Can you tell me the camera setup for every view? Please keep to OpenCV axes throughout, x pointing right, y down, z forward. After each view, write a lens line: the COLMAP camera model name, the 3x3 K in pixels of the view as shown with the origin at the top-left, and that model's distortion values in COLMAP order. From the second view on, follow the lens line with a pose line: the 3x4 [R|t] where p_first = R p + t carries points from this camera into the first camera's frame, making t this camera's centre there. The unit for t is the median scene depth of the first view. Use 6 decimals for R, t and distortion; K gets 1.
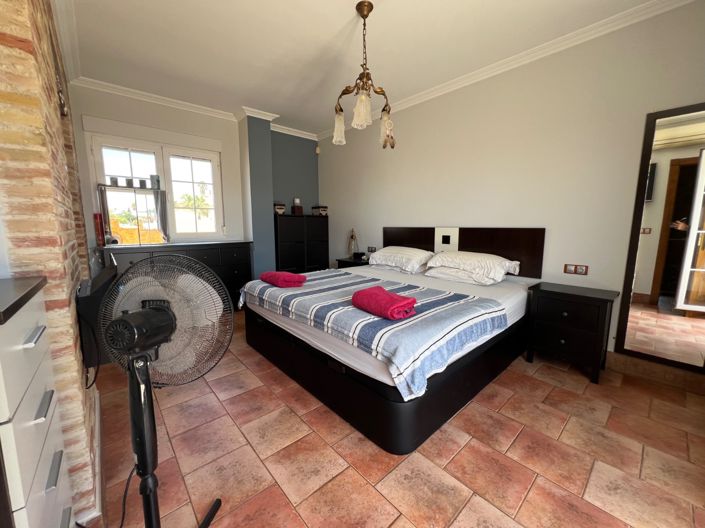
lens RADIAL K [[282.5, 0, 351.6], [0, 282.5, 263.0], [0, 0, 1]] dist [-0.000895, -0.000196]
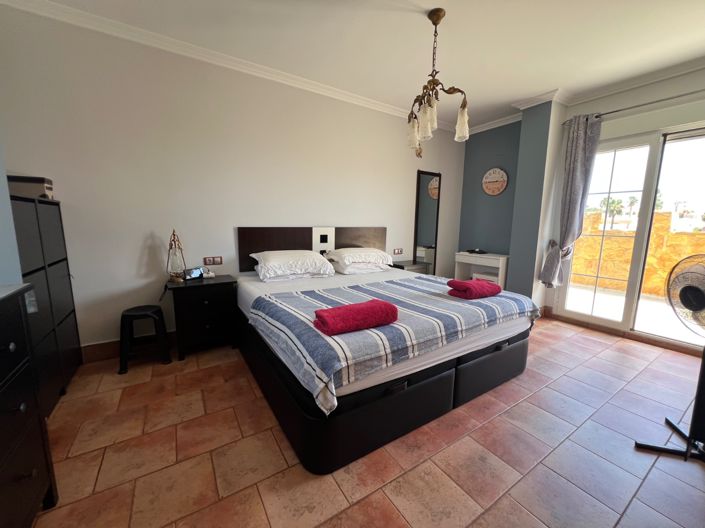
lens RADIAL K [[282.5, 0, 351.6], [0, 282.5, 263.0], [0, 0, 1]] dist [-0.000895, -0.000196]
pose [[0.157069, -0.135933, 0.978188, -0.975215], [0.118362, 0.985934, 0.118004, -0.152460], [-0.980469, 0.097245, 0.170949, 1.051395]]
